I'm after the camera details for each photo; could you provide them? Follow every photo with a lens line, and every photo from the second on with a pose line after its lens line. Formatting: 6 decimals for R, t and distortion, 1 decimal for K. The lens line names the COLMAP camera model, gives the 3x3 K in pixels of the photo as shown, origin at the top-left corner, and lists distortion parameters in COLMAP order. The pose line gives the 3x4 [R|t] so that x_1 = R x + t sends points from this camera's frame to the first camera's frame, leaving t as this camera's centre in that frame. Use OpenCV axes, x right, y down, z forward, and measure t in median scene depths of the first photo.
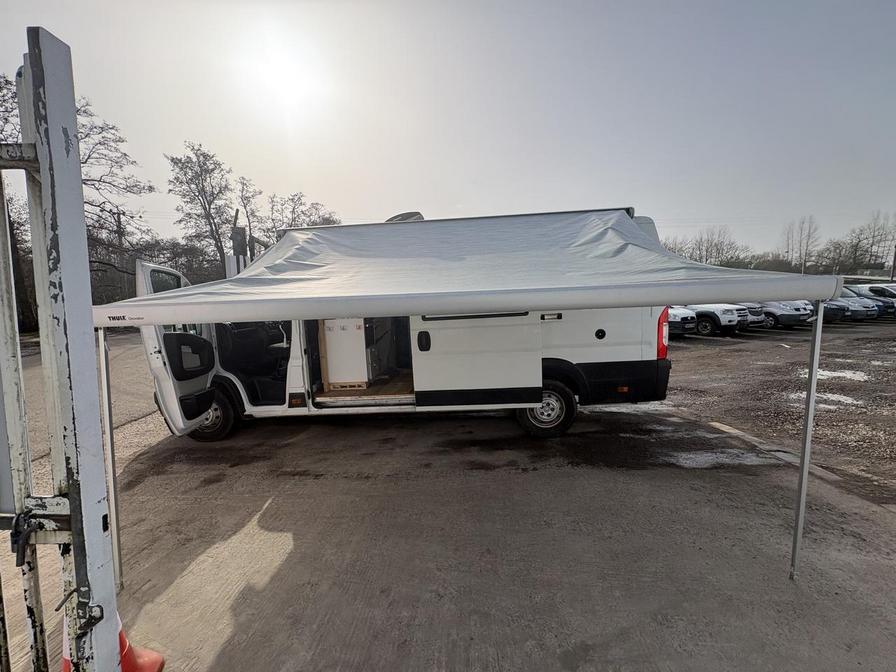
lens RADIAL K [[353.6, 0, 446.4], [0, 353.6, 335.4], [0, 0, 1]] dist [-0.004385, 0.000508]
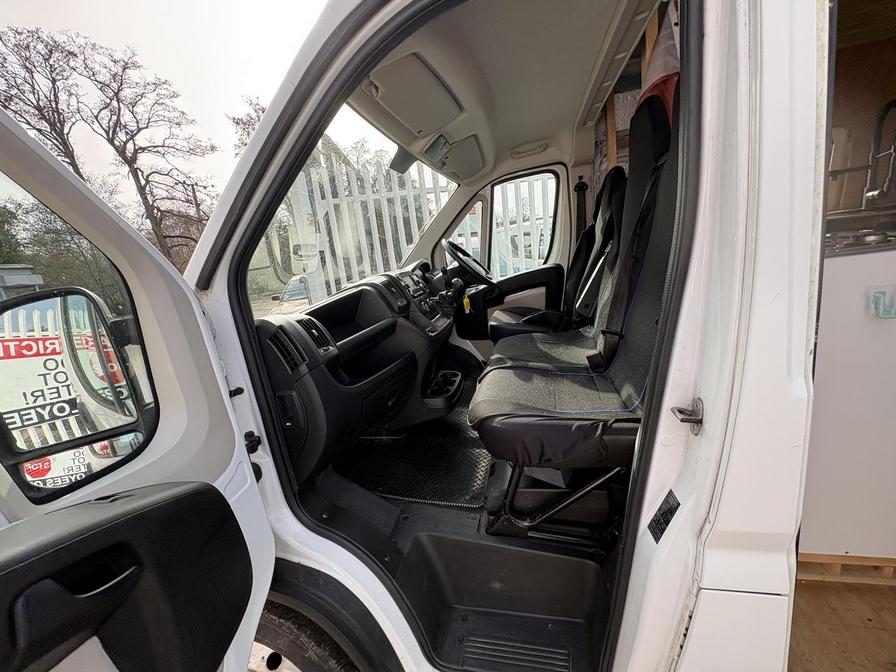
lens RADIAL K [[353.6, 0, 448.9], [0, 353.6, 335.2], [0, 0, 1]] dist [-0.004385, 0.000508]
pose [[0.980344, -0.052474, -0.190189, -0.097191], [0.077826, 0.988666, 0.128383, -0.008461], [0.181297, -0.140662, 0.973317, 0.160542]]
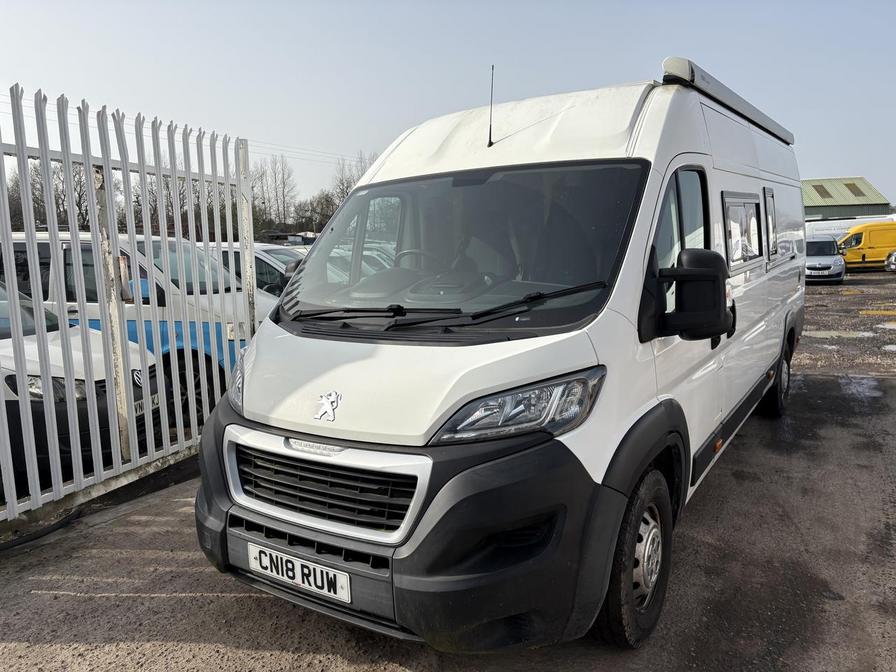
lens RADIAL K [[689.8, 0, 444.9], [0, 689.8, 335.7], [0, 0, 1]] dist [0.012229, -0.001517]
pose [[0.502290, -0.096902, 0.859253, -0.260495], [0.113711, 0.992473, 0.045455, -0.006134], [-0.857190, 0.074875, 0.509528, 0.161986]]
